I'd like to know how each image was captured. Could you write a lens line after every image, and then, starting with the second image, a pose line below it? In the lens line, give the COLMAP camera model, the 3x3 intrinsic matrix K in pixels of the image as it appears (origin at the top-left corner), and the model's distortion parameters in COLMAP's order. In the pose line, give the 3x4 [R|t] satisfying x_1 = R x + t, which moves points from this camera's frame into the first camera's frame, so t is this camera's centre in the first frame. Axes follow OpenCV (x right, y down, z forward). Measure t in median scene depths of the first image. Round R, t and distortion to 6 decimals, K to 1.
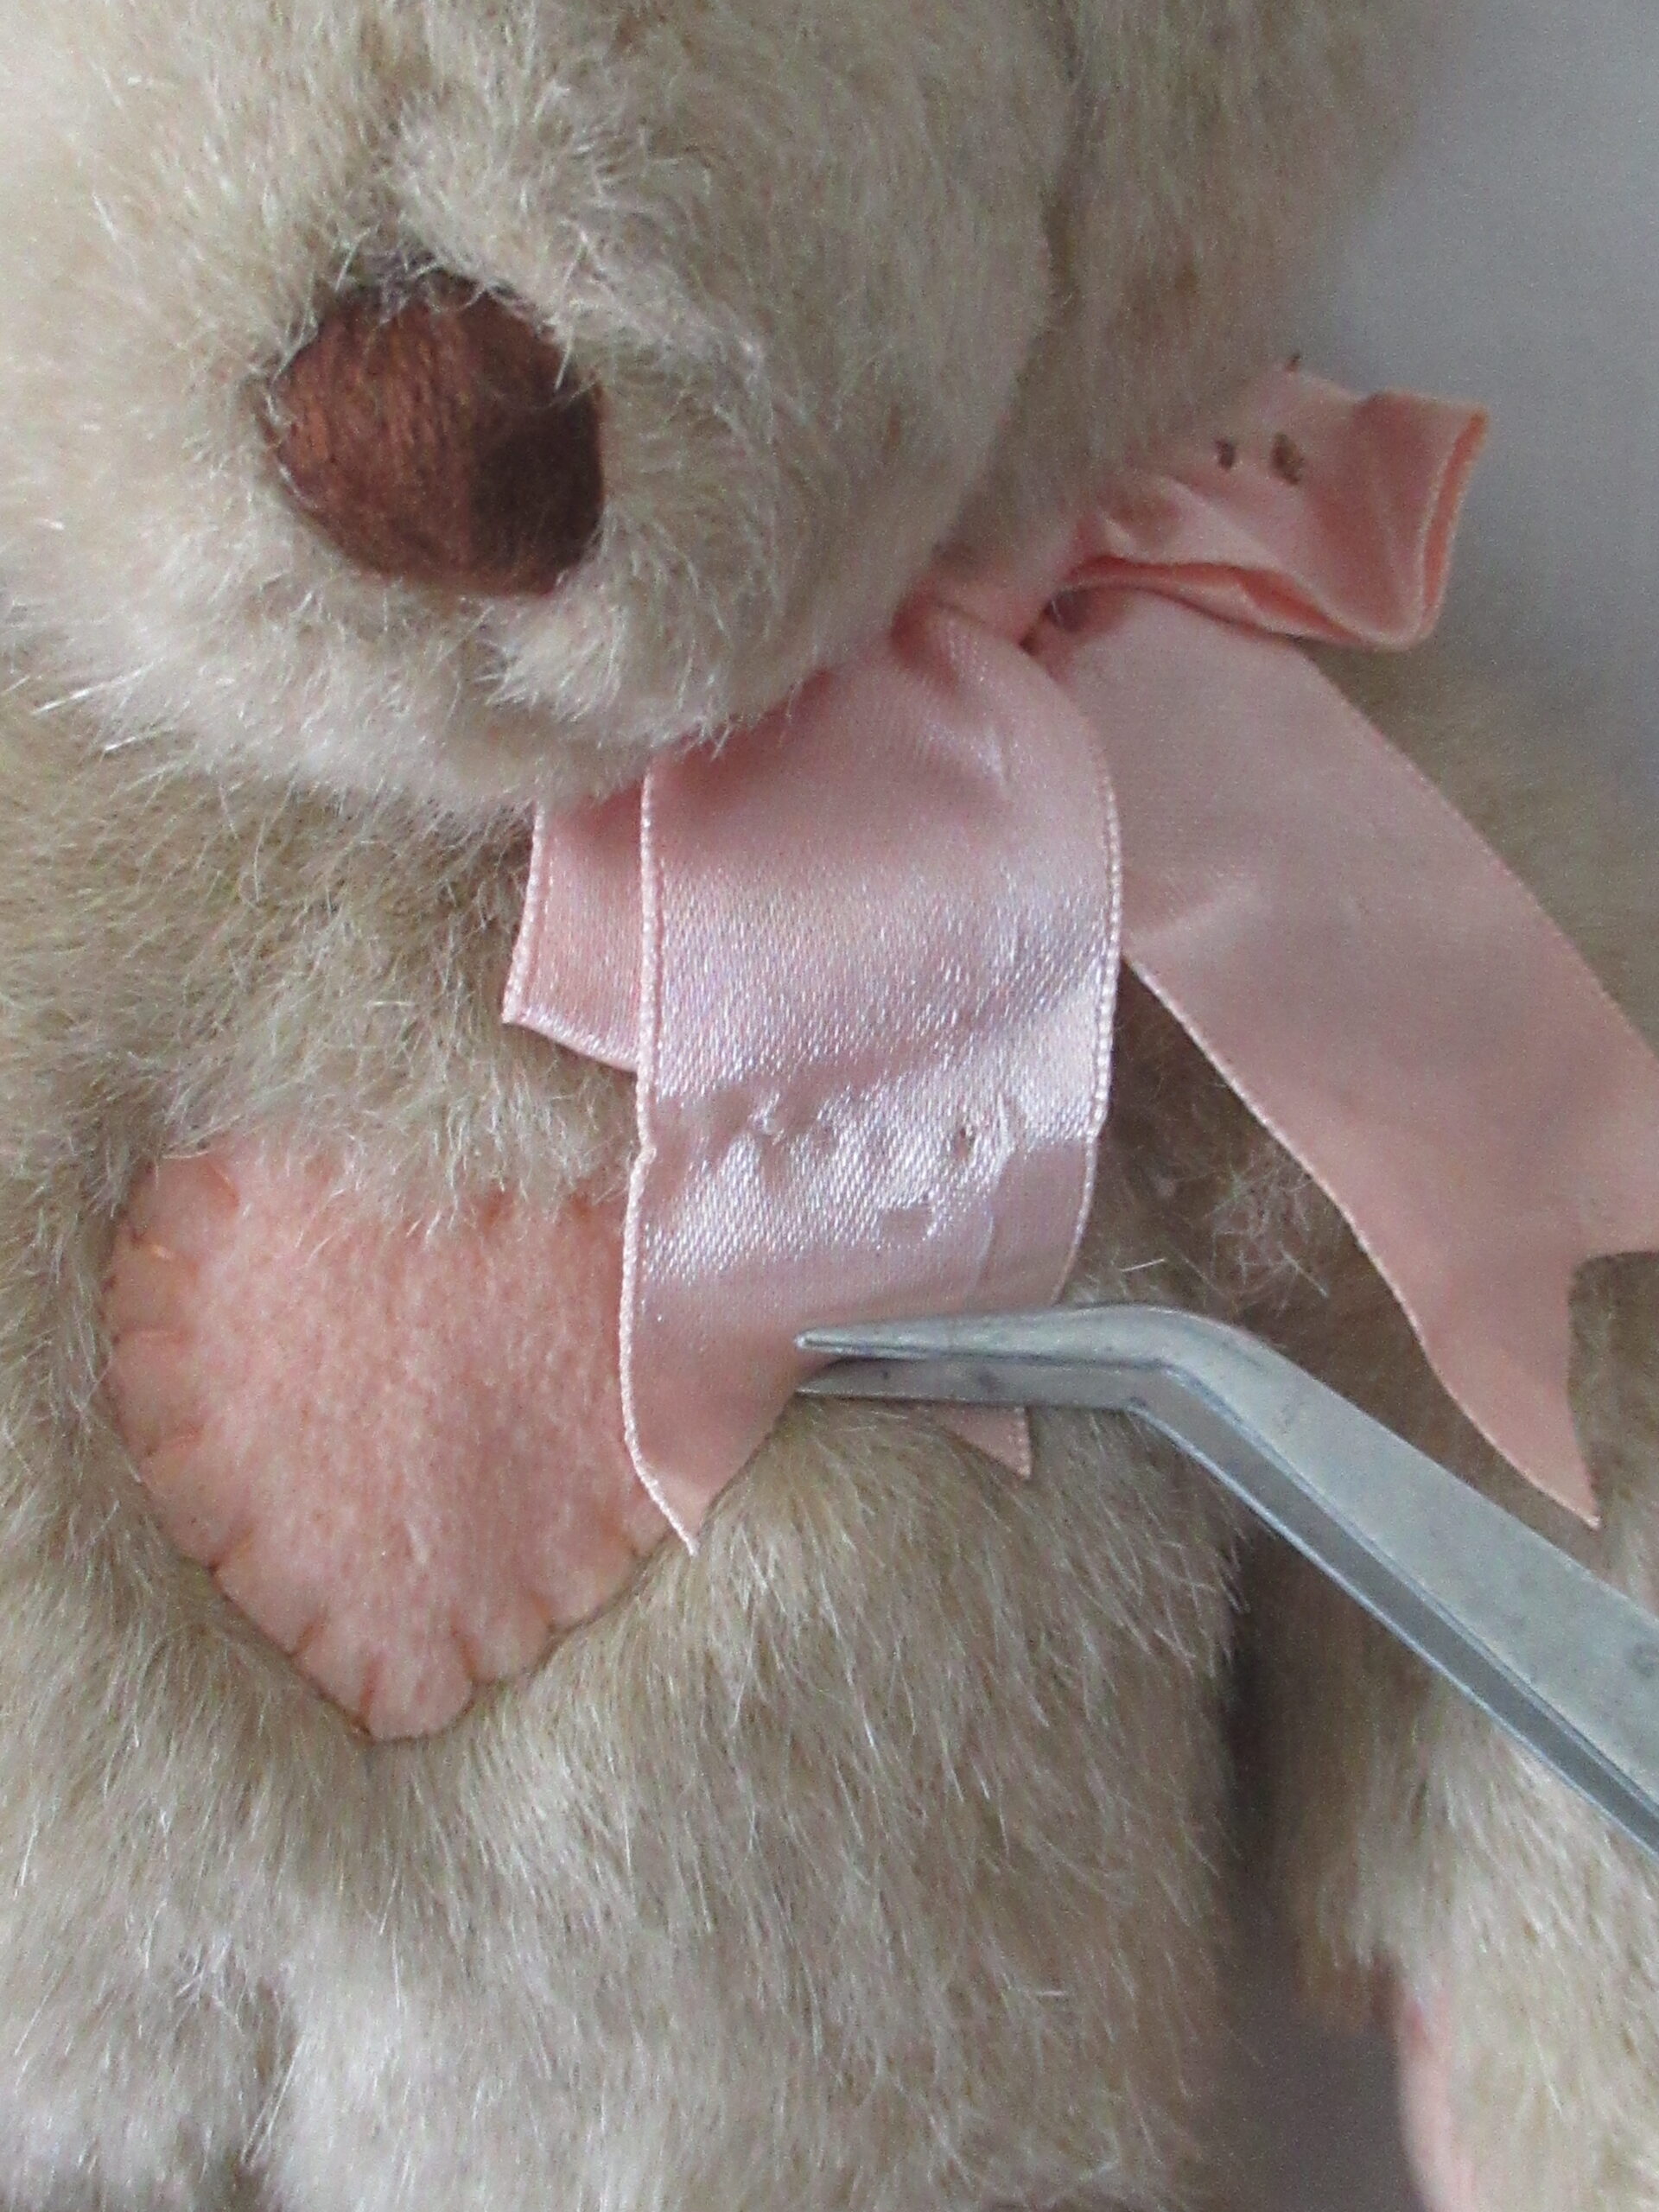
lens RADIAL K [[3160.0, 0, 829.5], [0, 3160.0, 1106.0], [0, 0, 1]] dist [-0.003511, 0.094477]
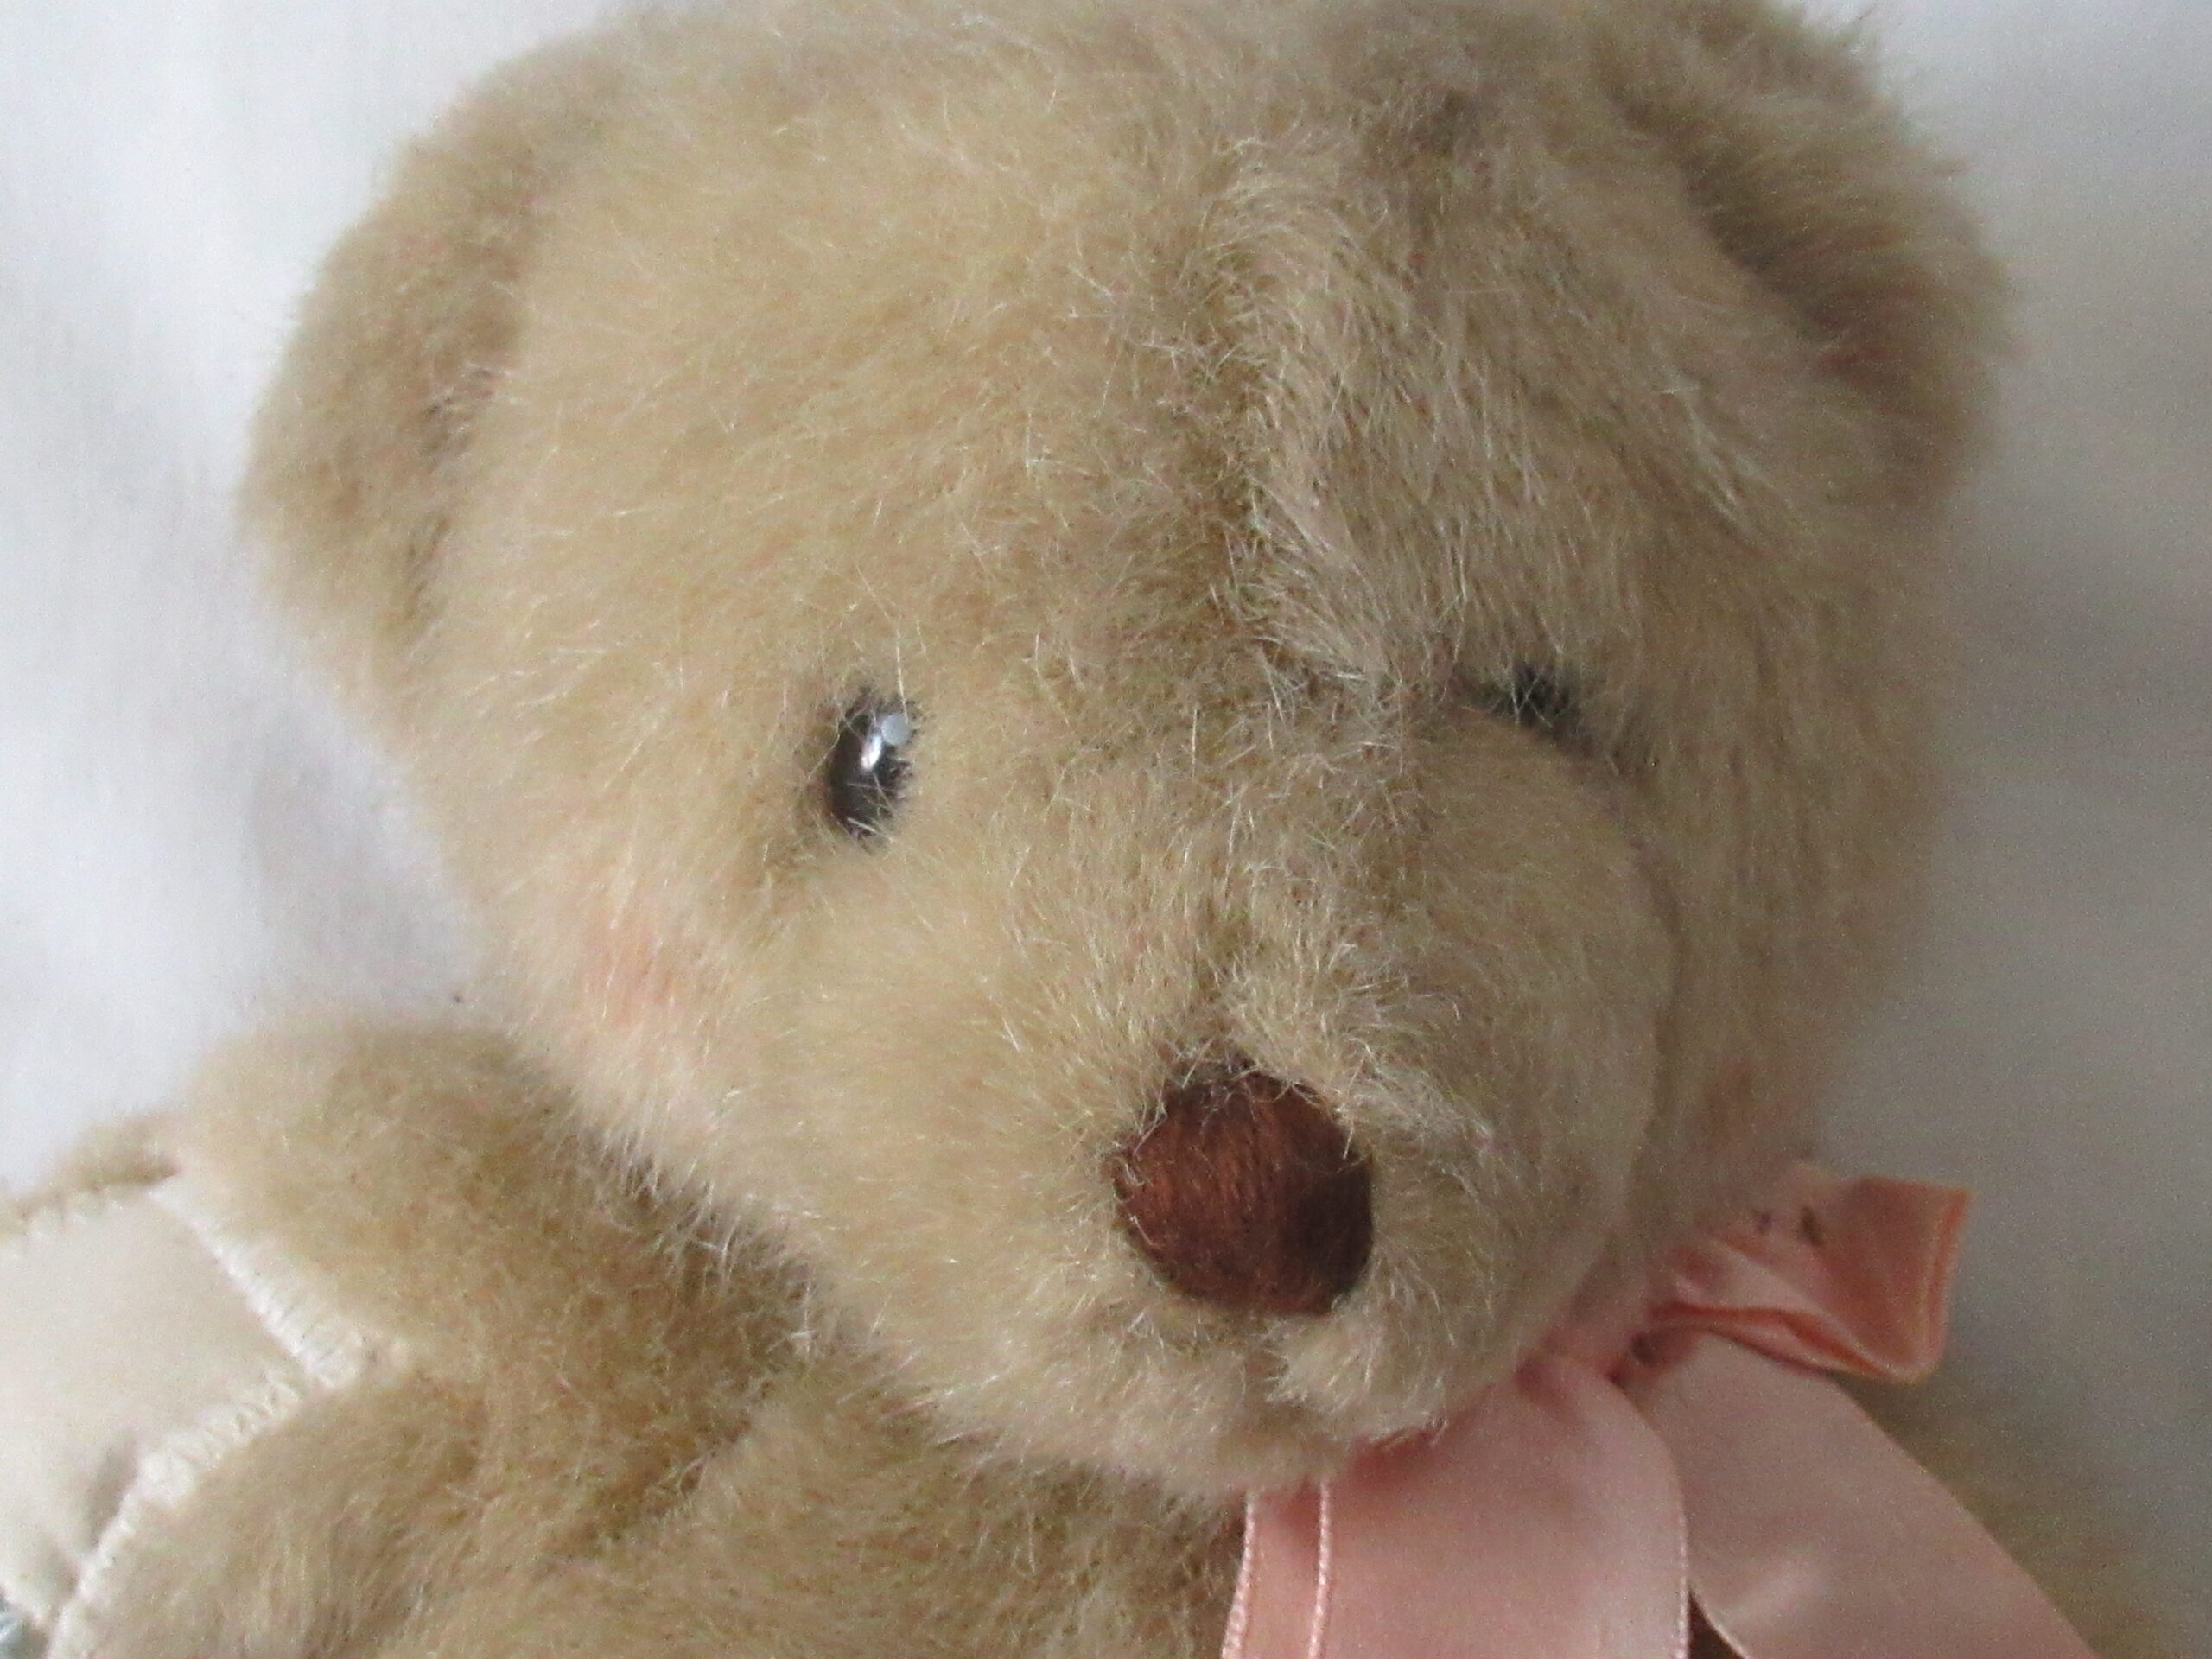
lens RADIAL K [[3475.6, 0, 1106.0], [0, 3475.6, 829.5], [0, 0, 1]] dist [-0.016859, -0.070902]
pose [[0.999608, 0.003479, 0.027788, -0.225325], [0.005844, 0.944494, -0.328478, 0.122782], [-0.027388, 0.328511, 0.944103, -0.427877]]
